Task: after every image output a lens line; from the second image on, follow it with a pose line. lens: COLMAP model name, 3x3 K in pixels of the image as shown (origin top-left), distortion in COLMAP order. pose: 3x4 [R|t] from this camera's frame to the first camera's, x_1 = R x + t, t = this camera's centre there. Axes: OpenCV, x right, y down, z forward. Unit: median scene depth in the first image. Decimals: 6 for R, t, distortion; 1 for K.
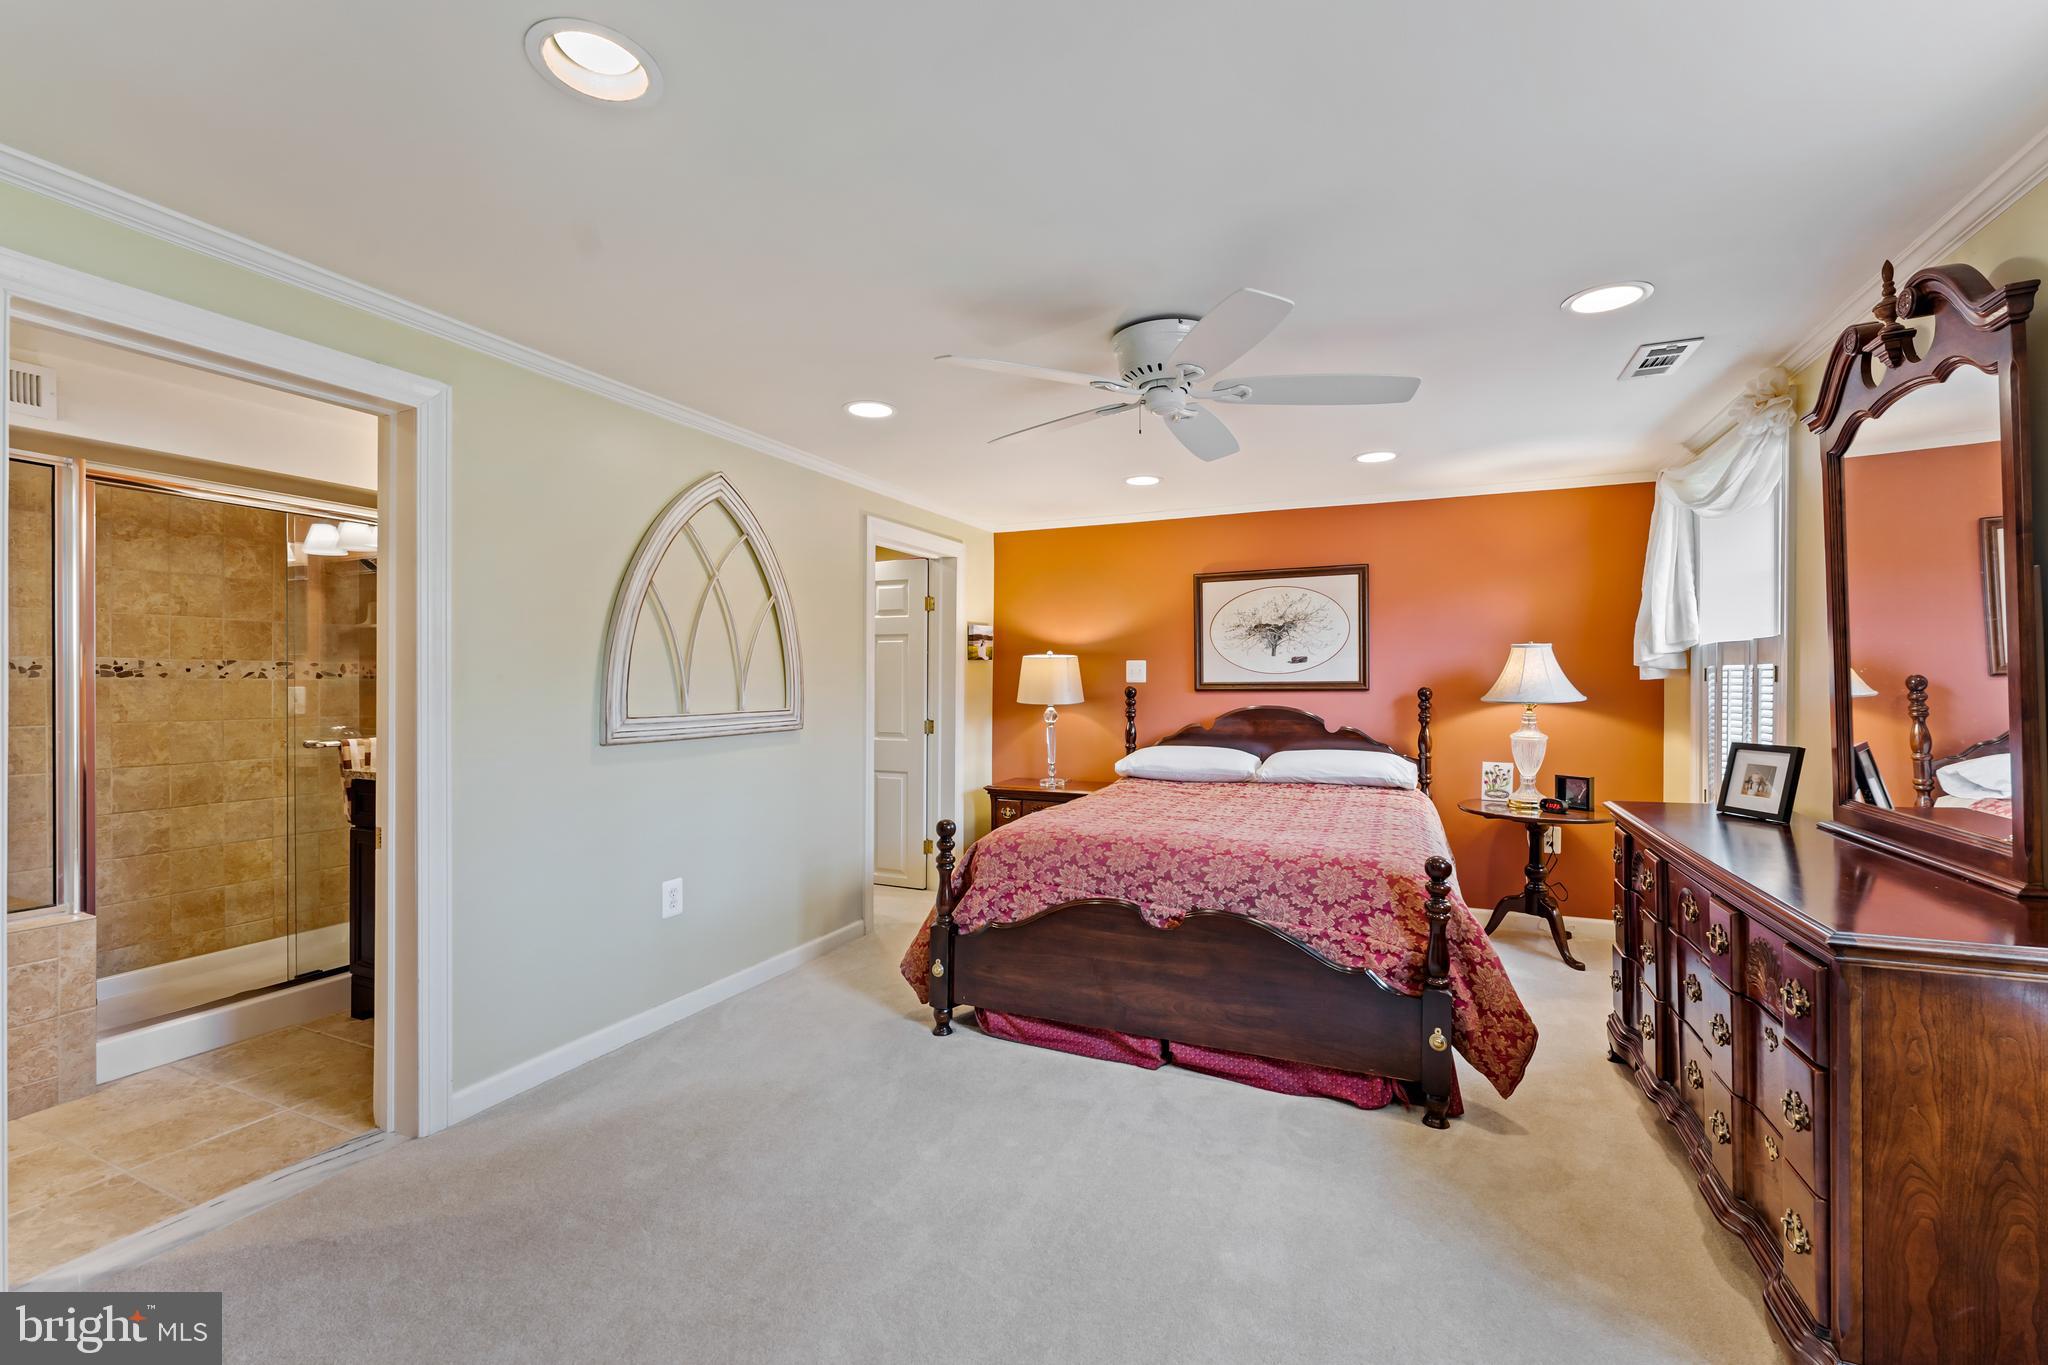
lens RADIAL K [[871.7, 0, 1028.4], [0, 871.7, 685.6], [0, 0, 1]] dist [-0.002215, -0.000449]
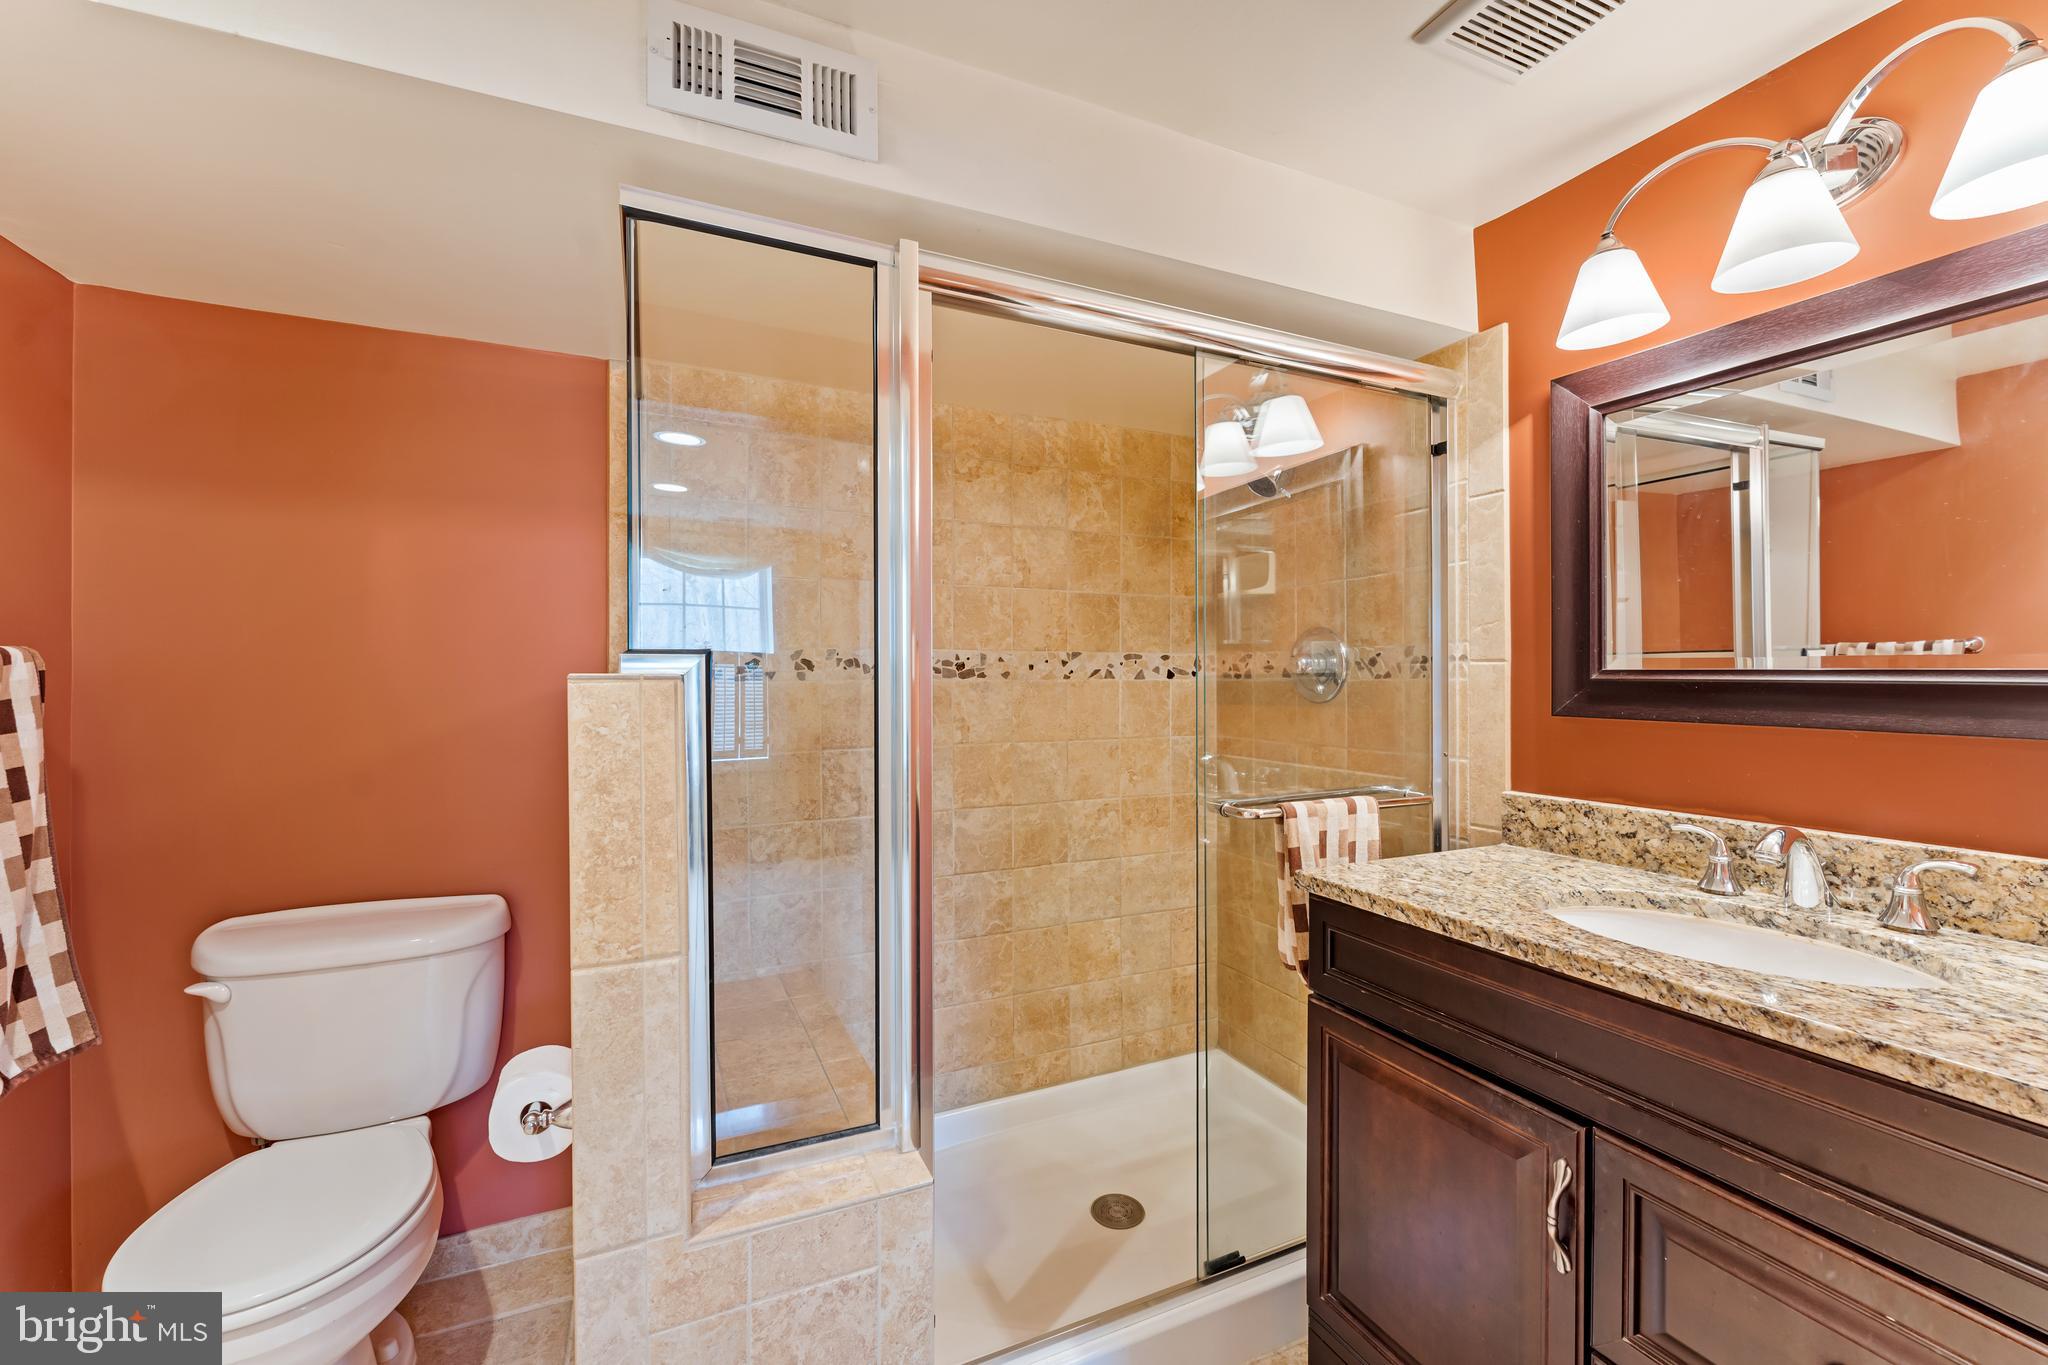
lens RADIAL K [[823.3, 0, 1018.9], [0, 823.3, 678.6], [0, 0, 1]] dist [-0.005146, -0.000059]
pose [[0.745503, -0.004520, -0.666487, -0.496705], [0.000701, 0.999982, -0.005997, -0.004475], [0.666502, 0.004003, 0.745493, 0.468272]]
